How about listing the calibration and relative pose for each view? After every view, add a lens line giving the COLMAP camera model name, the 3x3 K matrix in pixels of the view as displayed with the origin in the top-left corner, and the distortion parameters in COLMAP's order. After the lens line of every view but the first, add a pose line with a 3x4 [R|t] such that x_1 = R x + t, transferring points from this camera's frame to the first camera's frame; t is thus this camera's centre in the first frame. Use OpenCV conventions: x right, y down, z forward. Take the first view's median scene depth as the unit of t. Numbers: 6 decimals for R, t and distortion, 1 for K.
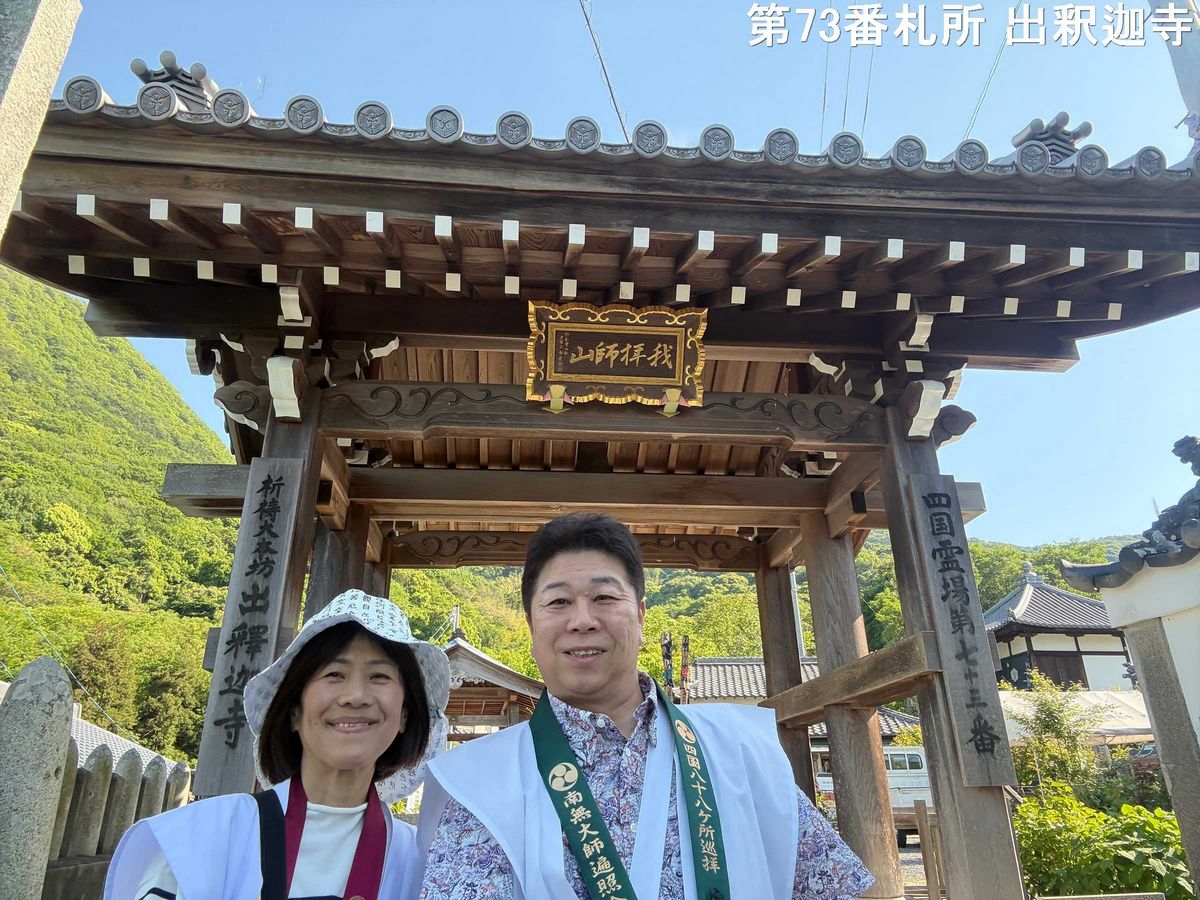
lens RADIAL K [[821.8, 0, 595.0], [0, 821.8, 440.6], [0, 0, 1]] dist [0.075932, -0.092458]
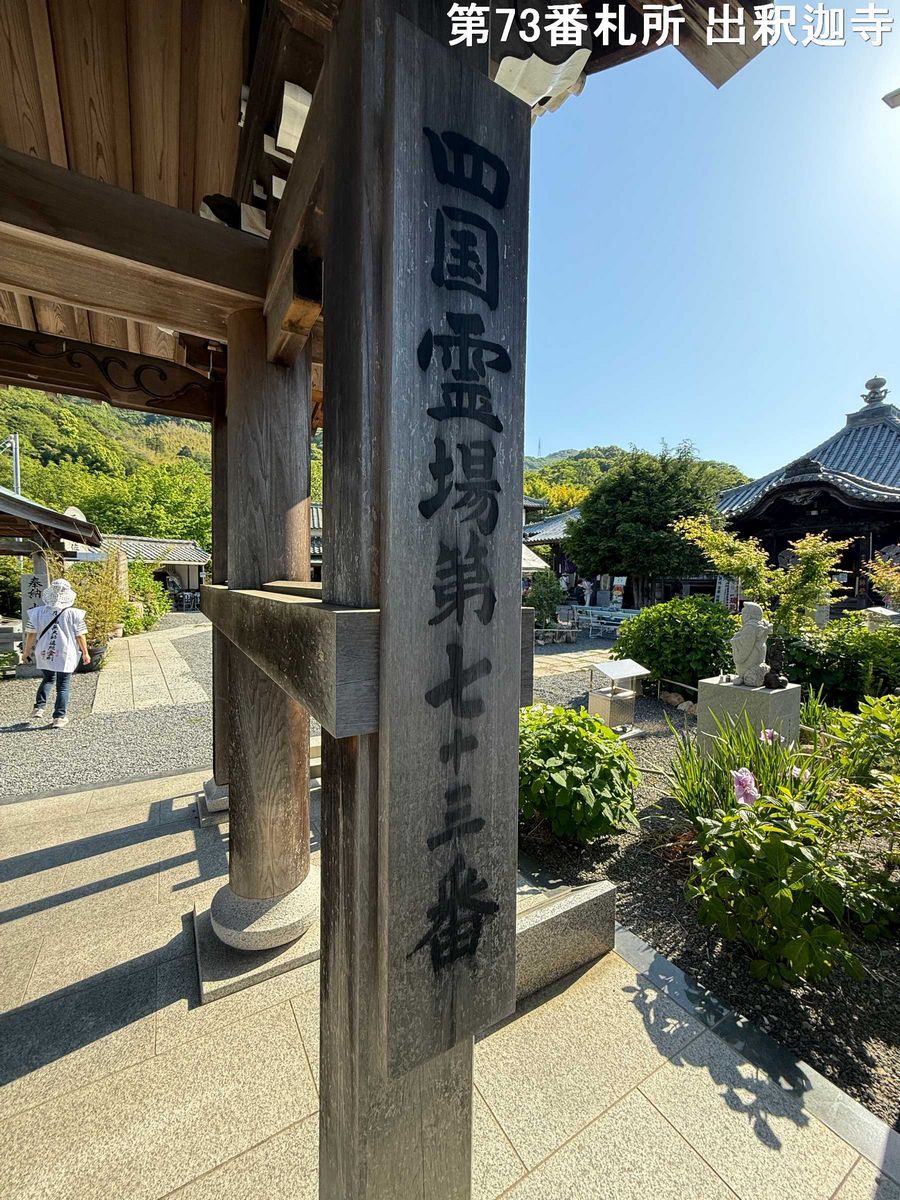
lens RADIAL K [[485.4, 0, 450.0], [0, 485.4, 600.0], [0, 0, 1]] dist [-0.000436, 0.000007]
pose [[0.902212, 0.007599, 0.431227, 0.335349], [-0.197833, 0.895747, 0.398120, 0.141295], [-0.383244, -0.444499, 0.809657, 0.801156]]
